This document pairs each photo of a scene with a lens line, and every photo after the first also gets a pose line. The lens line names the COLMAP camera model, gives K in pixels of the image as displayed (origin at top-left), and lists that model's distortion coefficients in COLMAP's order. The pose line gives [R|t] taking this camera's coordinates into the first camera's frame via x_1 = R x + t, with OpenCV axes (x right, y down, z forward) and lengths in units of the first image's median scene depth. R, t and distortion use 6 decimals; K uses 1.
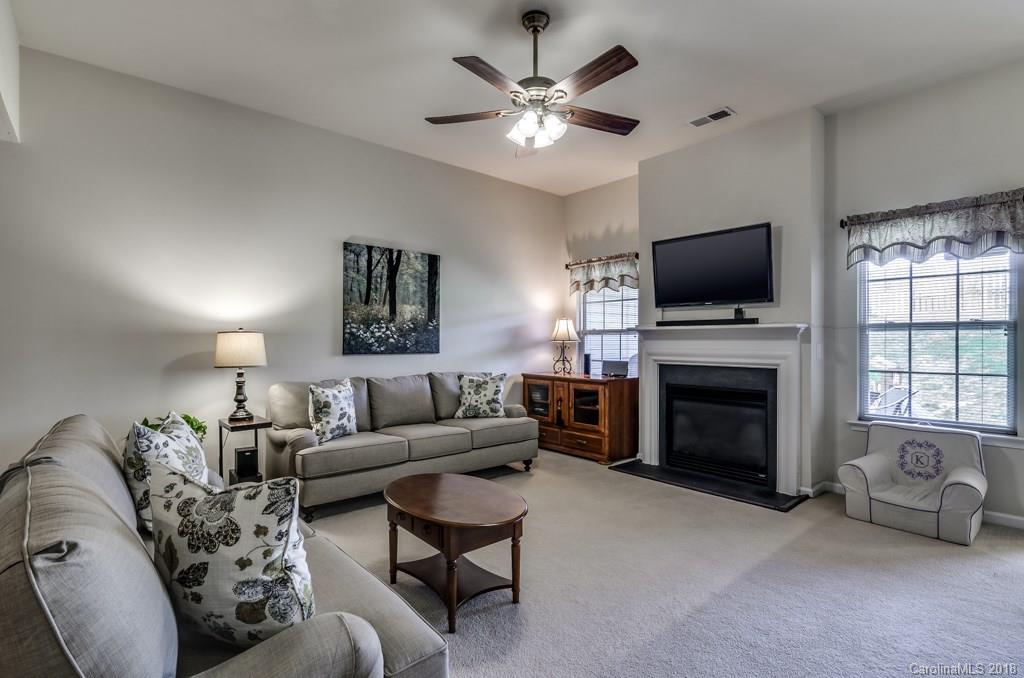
lens RADIAL K [[485.6, 0, 507.5], [0, 485.6, 340.9], [0, 0, 1]] dist [0.006703, -0.009536]
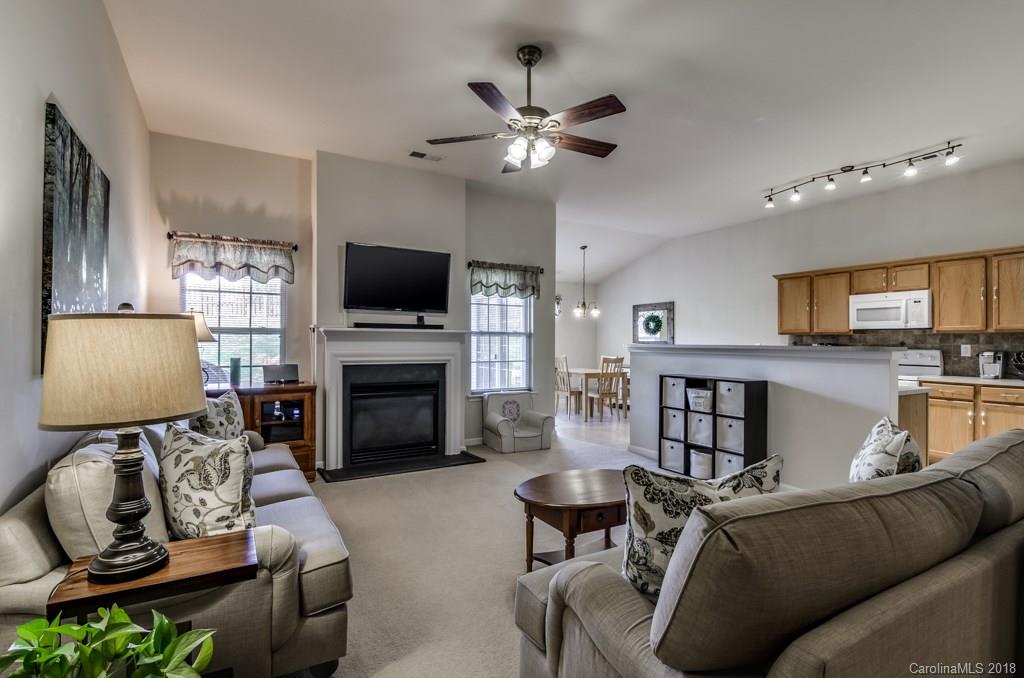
lens RADIAL K [[485.6, 0, 500.7], [0, 485.6, 341.8], [0, 0, 1]] dist [0.006703, -0.009536]
pose [[0.191308, 0.002739, 0.981526, -0.658245], [-0.004707, 0.999987, -0.001873, 0.000142], [-0.981519, -0.004262, 0.191319, 0.538814]]
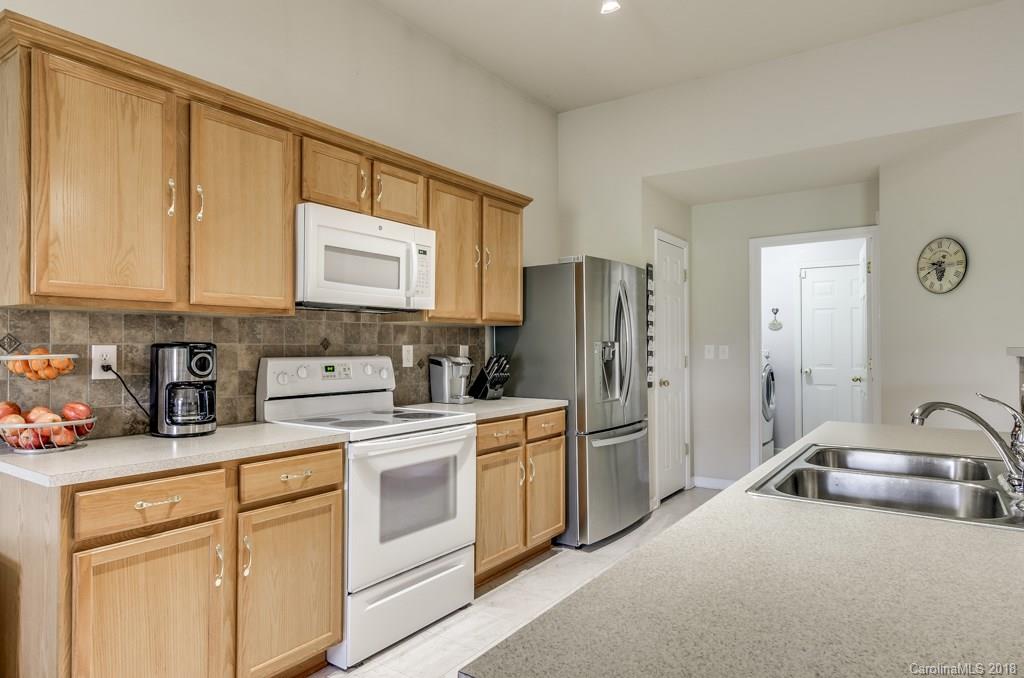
lens RADIAL K [[611.5, 0, 515.0], [0, 611.5, 343.2], [0, 0, 1]] dist [0.022097, -0.000353]
pose [[-0.965546, 0.003718, -0.260207, 0.775688], [0.004475, 0.999987, -0.002314, -0.000296], [0.260195, -0.003399, -0.965550, 0.458351]]
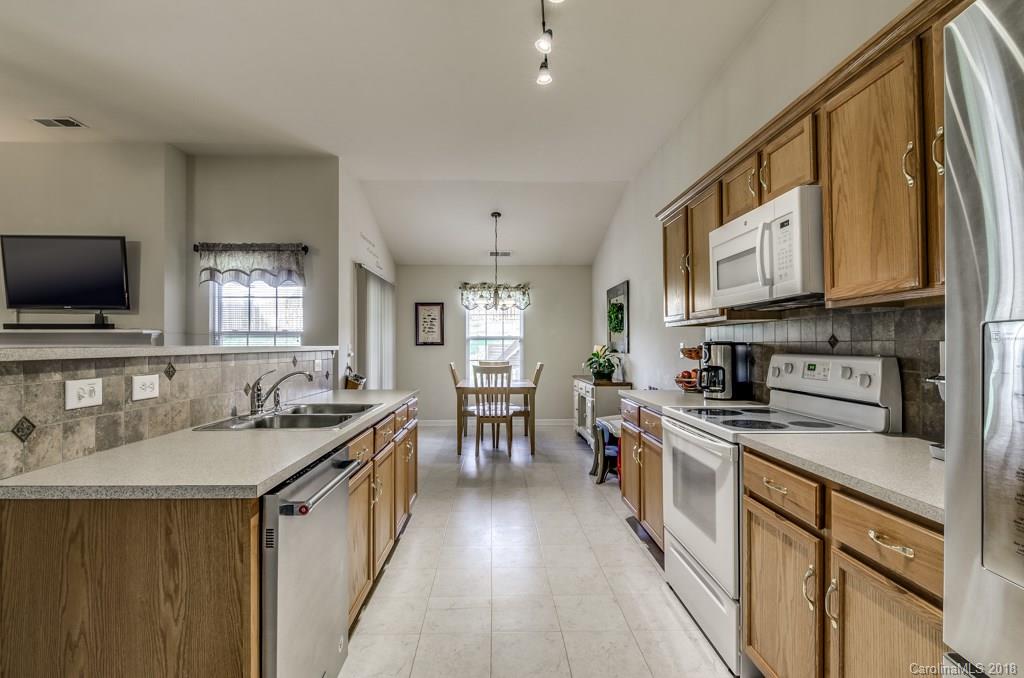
lens RADIAL K [[485.6, 0, 505.0], [0, 485.6, 342.8], [0, 0, 1]] dist [0.006703, -0.009536]
pose [[0.631414, 0.005788, 0.775424, 0.208603], [0.000454, 0.999969, -0.007833, 0.003408], [-0.775446, 0.005298, 0.631392, -0.309328]]
